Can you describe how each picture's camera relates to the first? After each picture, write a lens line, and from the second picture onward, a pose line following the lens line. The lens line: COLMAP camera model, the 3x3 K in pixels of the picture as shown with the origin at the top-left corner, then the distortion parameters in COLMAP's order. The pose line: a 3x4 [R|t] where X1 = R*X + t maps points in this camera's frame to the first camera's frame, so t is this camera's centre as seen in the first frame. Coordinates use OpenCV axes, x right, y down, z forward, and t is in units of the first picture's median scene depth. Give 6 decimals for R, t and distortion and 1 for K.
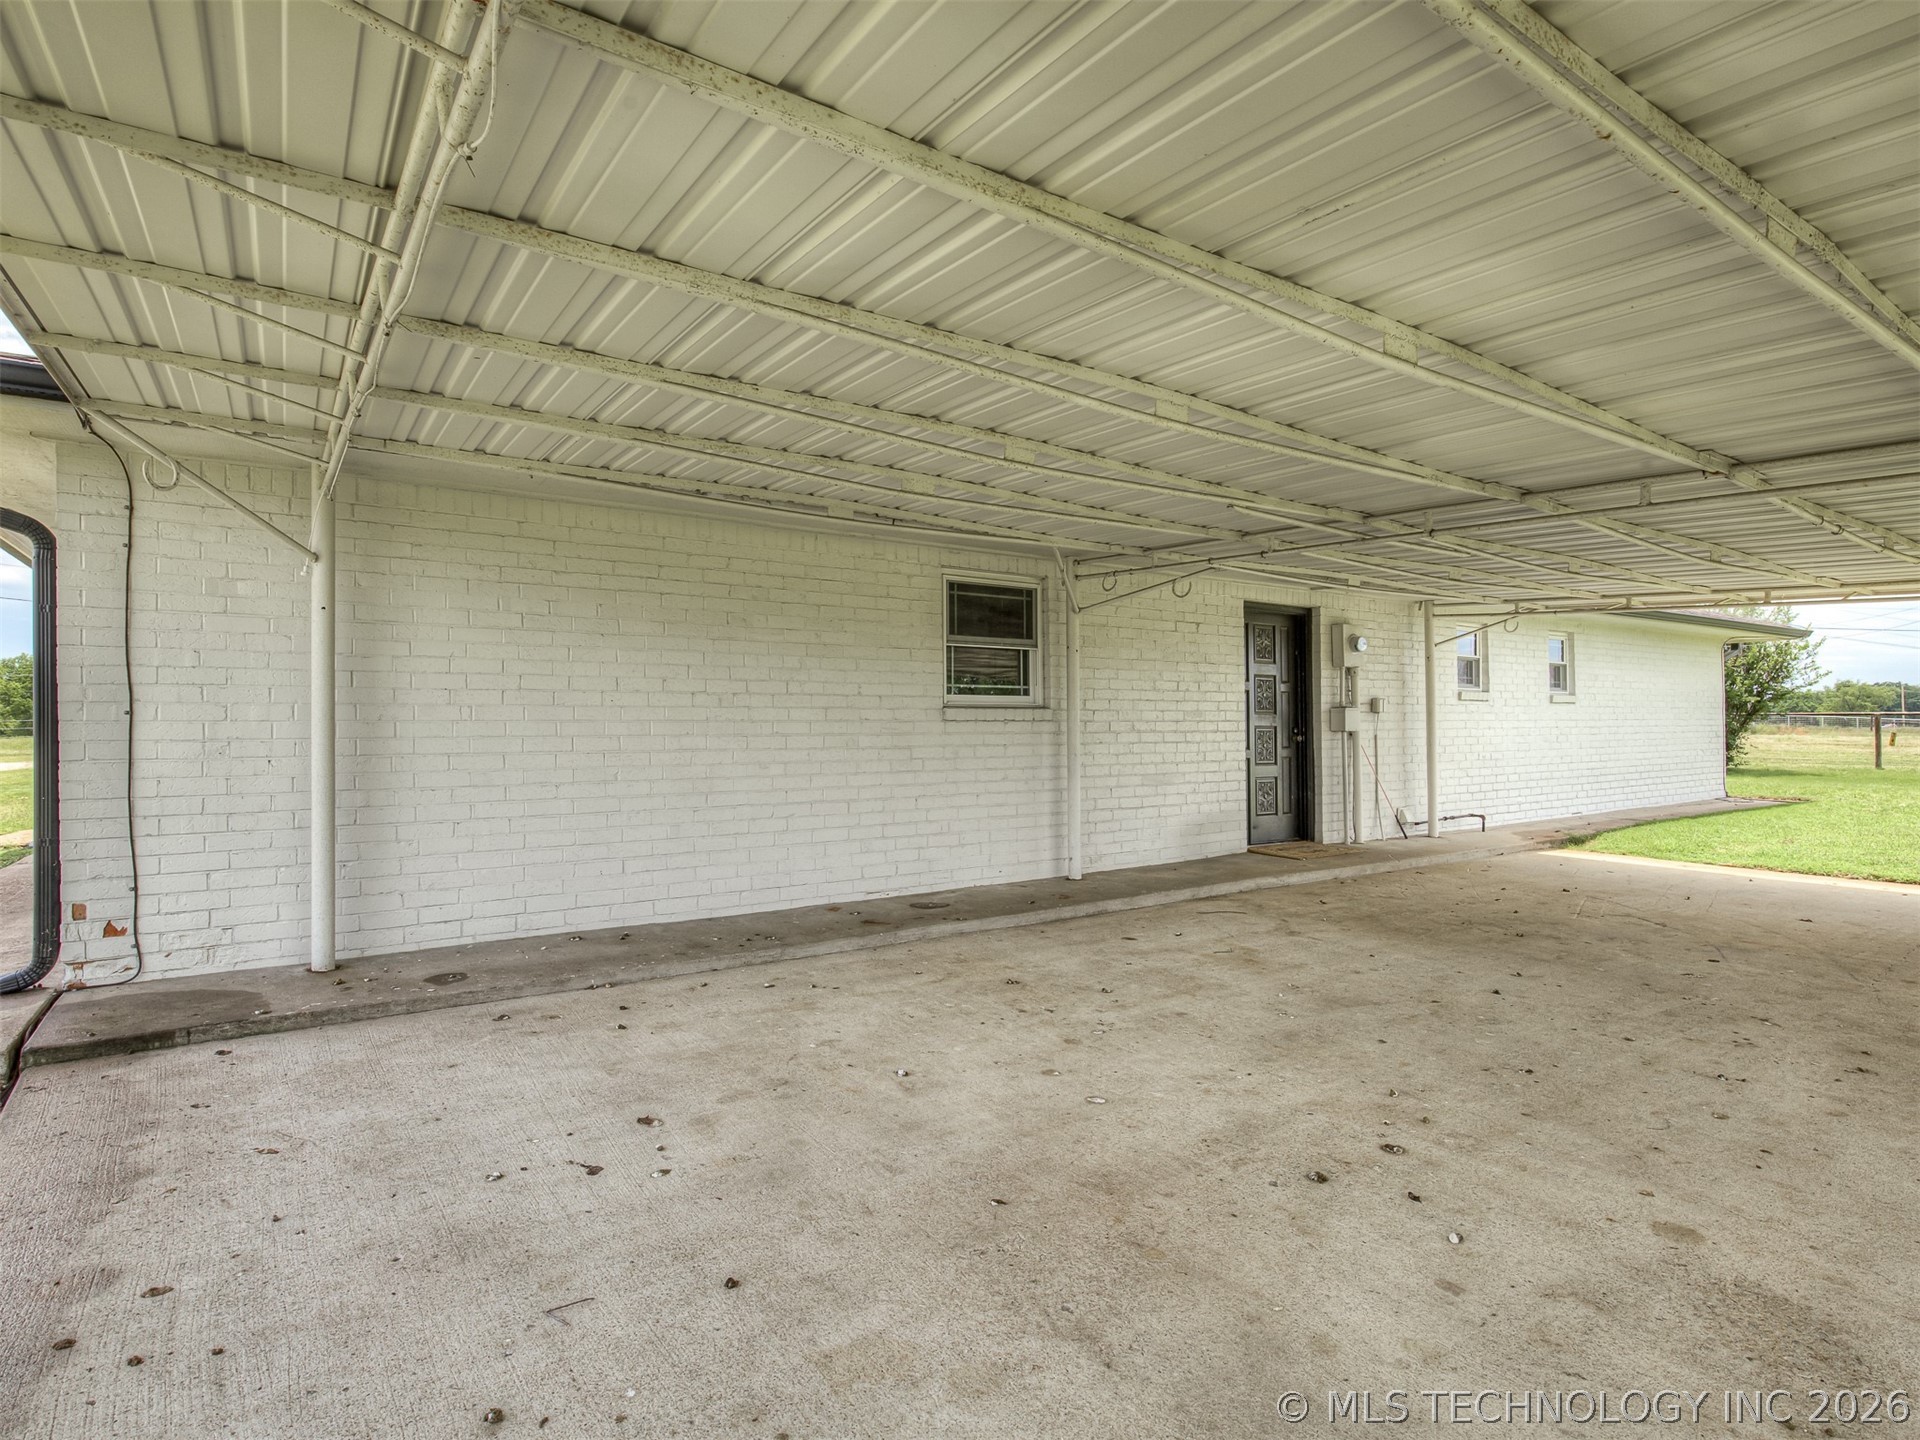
lens RADIAL K [[992.9, 0, 964.1], [0, 992.9, 716.0], [0, 0, 1]] dist [0.004185, 0.000191]
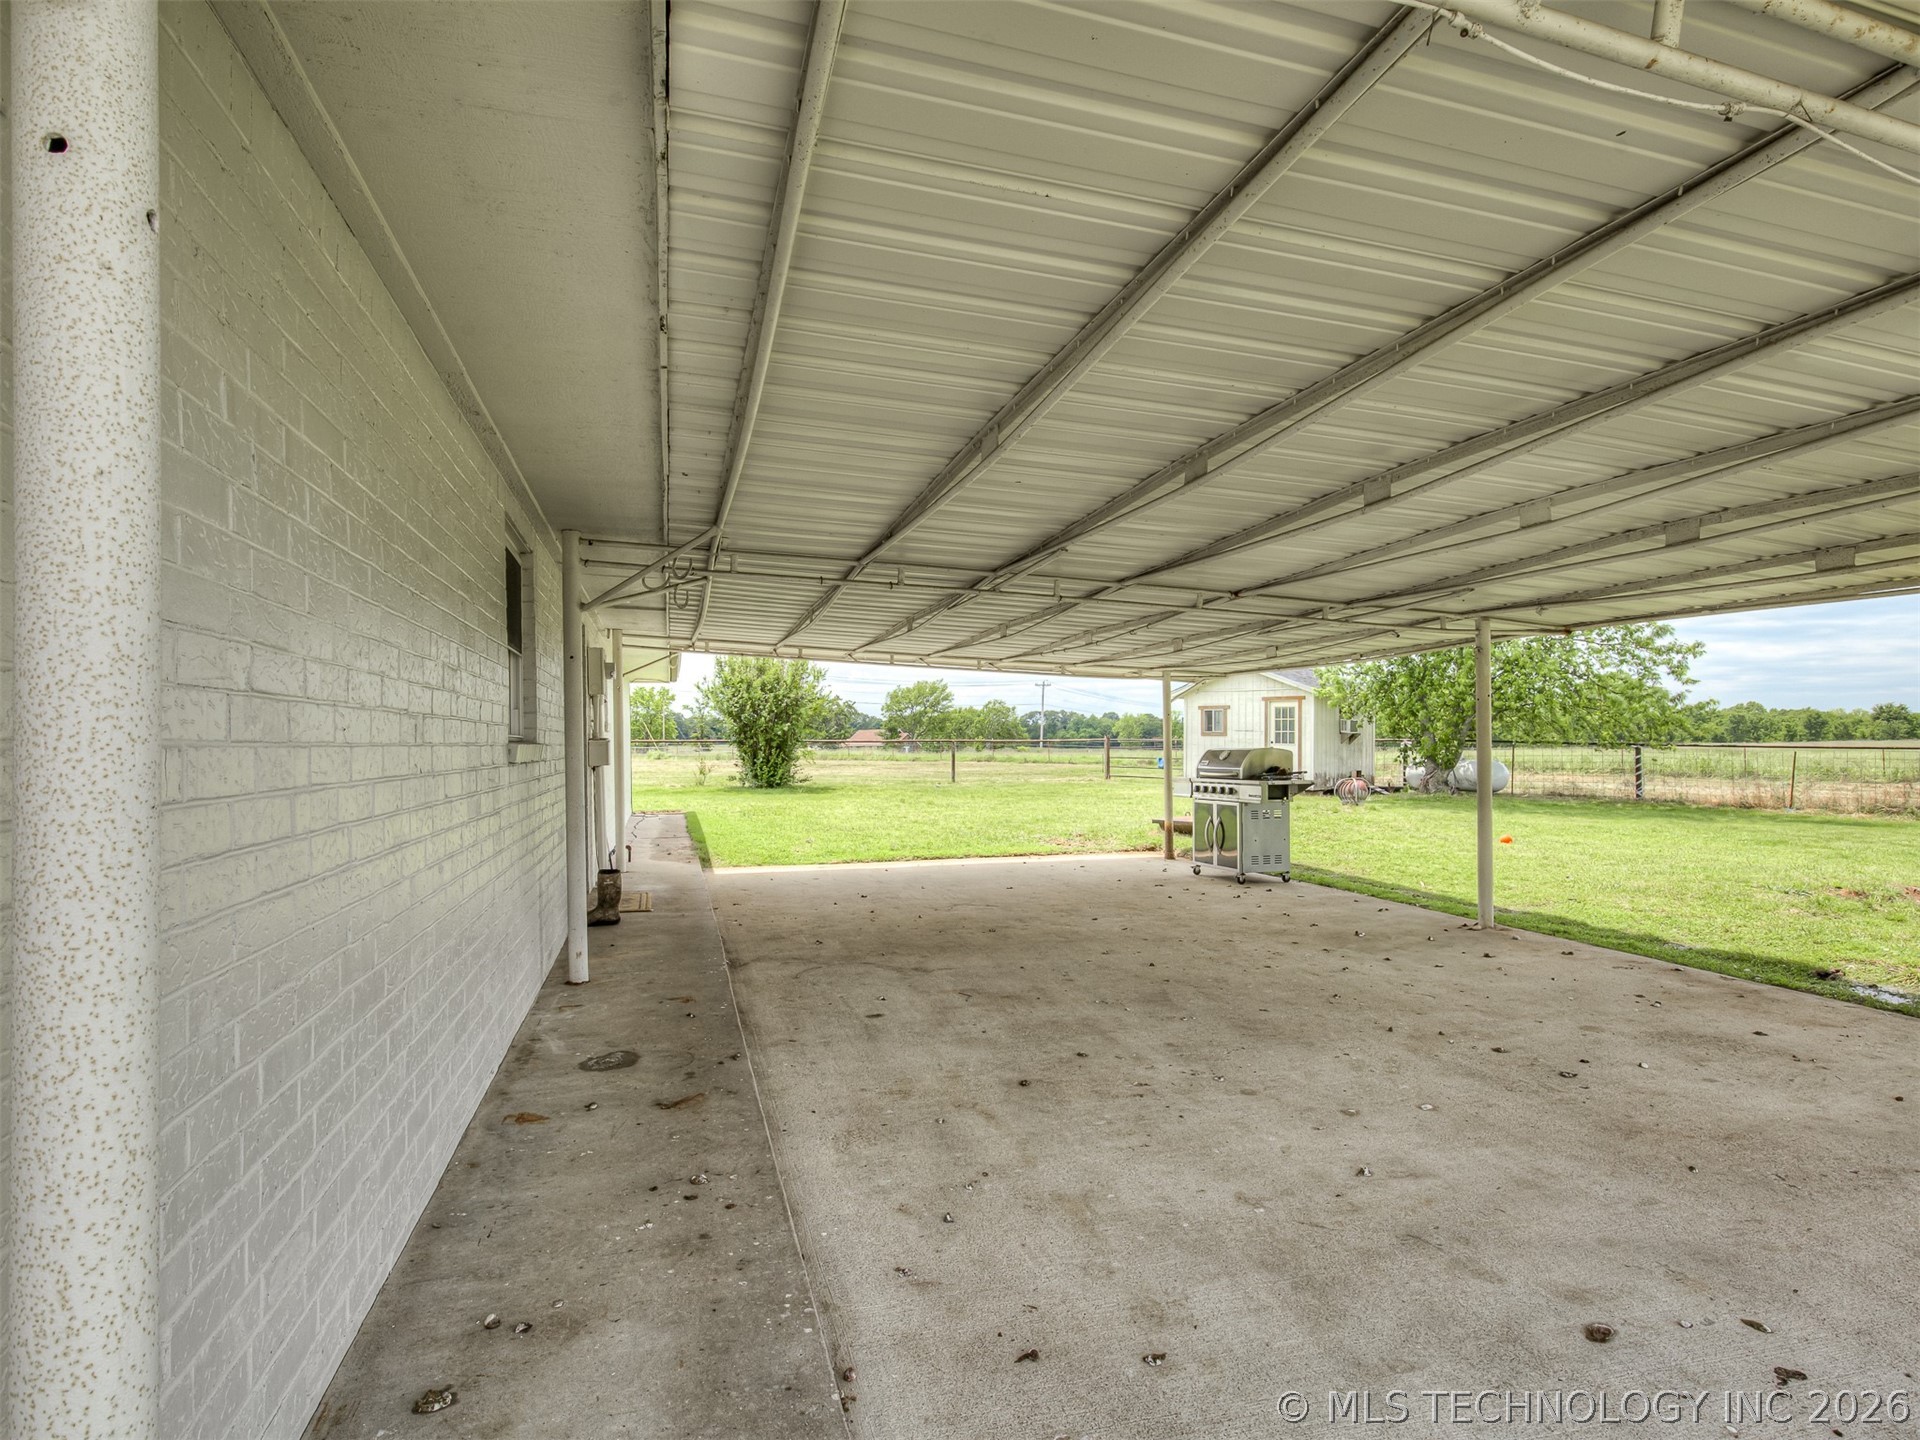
lens RADIAL K [[992.9, 0, 962.7], [0, 992.9, 738.3], [0, 0, 1]] dist [0.004185, 0.000191]
pose [[0.311623, 0.002737, 0.950202, -0.953009], [-0.002469, 0.999995, -0.002071, -0.021845], [-0.950203, -0.001701, 0.311628, 0.999841]]
